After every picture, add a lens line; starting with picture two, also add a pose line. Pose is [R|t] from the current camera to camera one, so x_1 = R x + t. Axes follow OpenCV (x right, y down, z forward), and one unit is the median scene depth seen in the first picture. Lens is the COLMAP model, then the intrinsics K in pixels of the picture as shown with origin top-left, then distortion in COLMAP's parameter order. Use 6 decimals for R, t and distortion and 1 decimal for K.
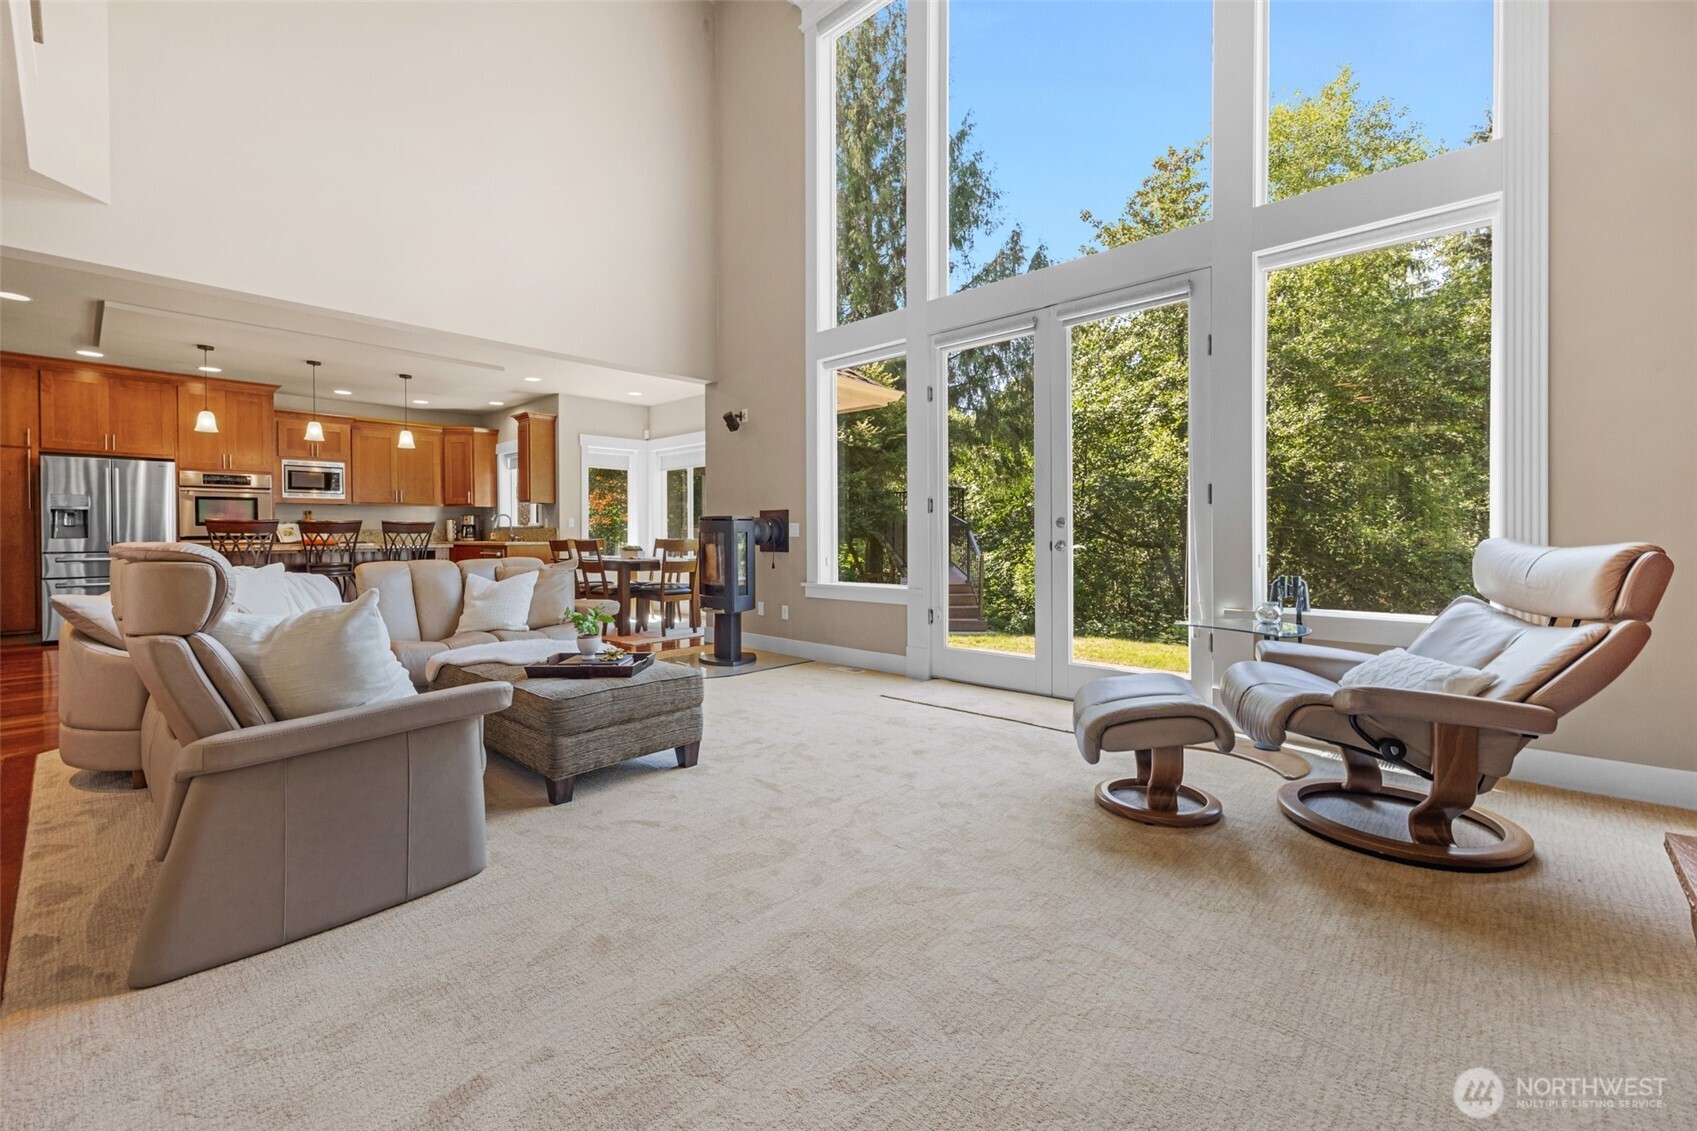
lens RADIAL K [[676.5, 0, 836.1], [0, 676.5, 550.0], [0, 0, 1]] dist [-0.006023, 0.000664]
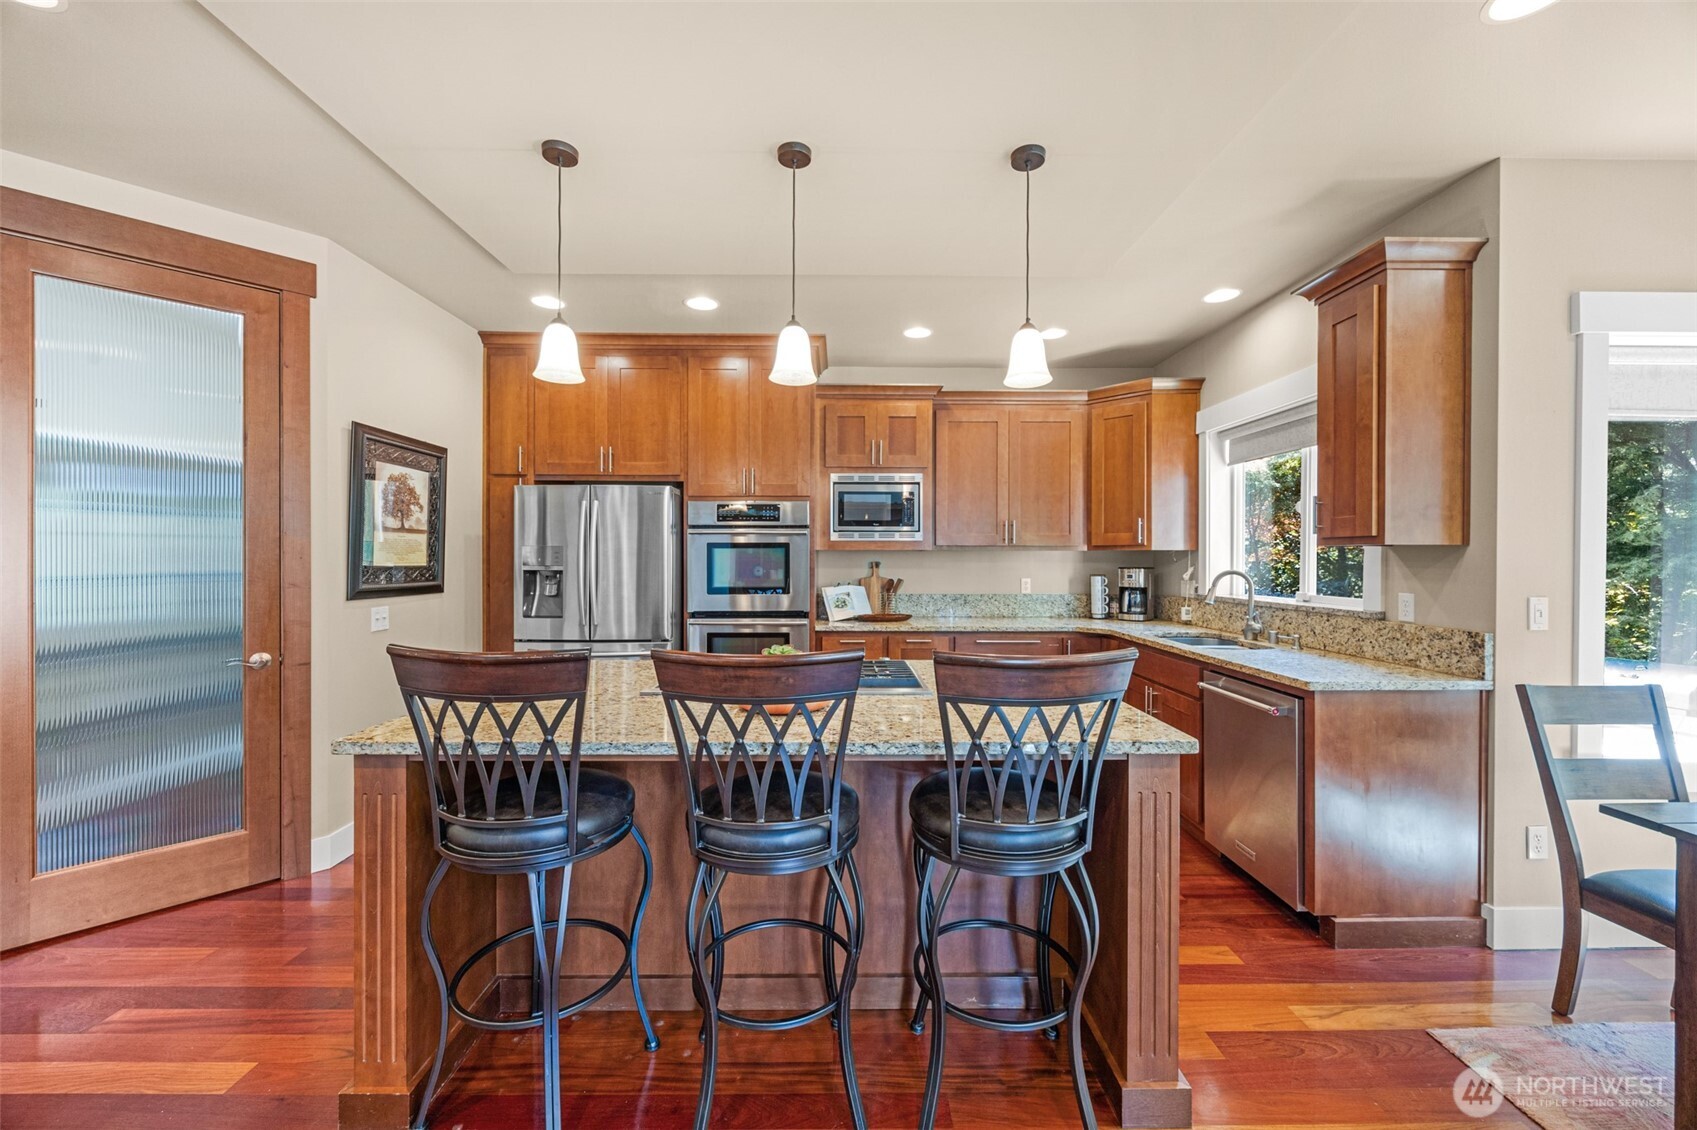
lens RADIAL K [[676.5, 0, 846.2], [0, 676.5, 565.8], [0, 0, 1]] dist [-0.006023, 0.000664]
pose [[0.686125, 0.012324, -0.727379, -0.364222], [-0.023947, 0.999697, -0.005650, -0.048808], [0.727089, 0.021295, 0.686212, 0.566708]]
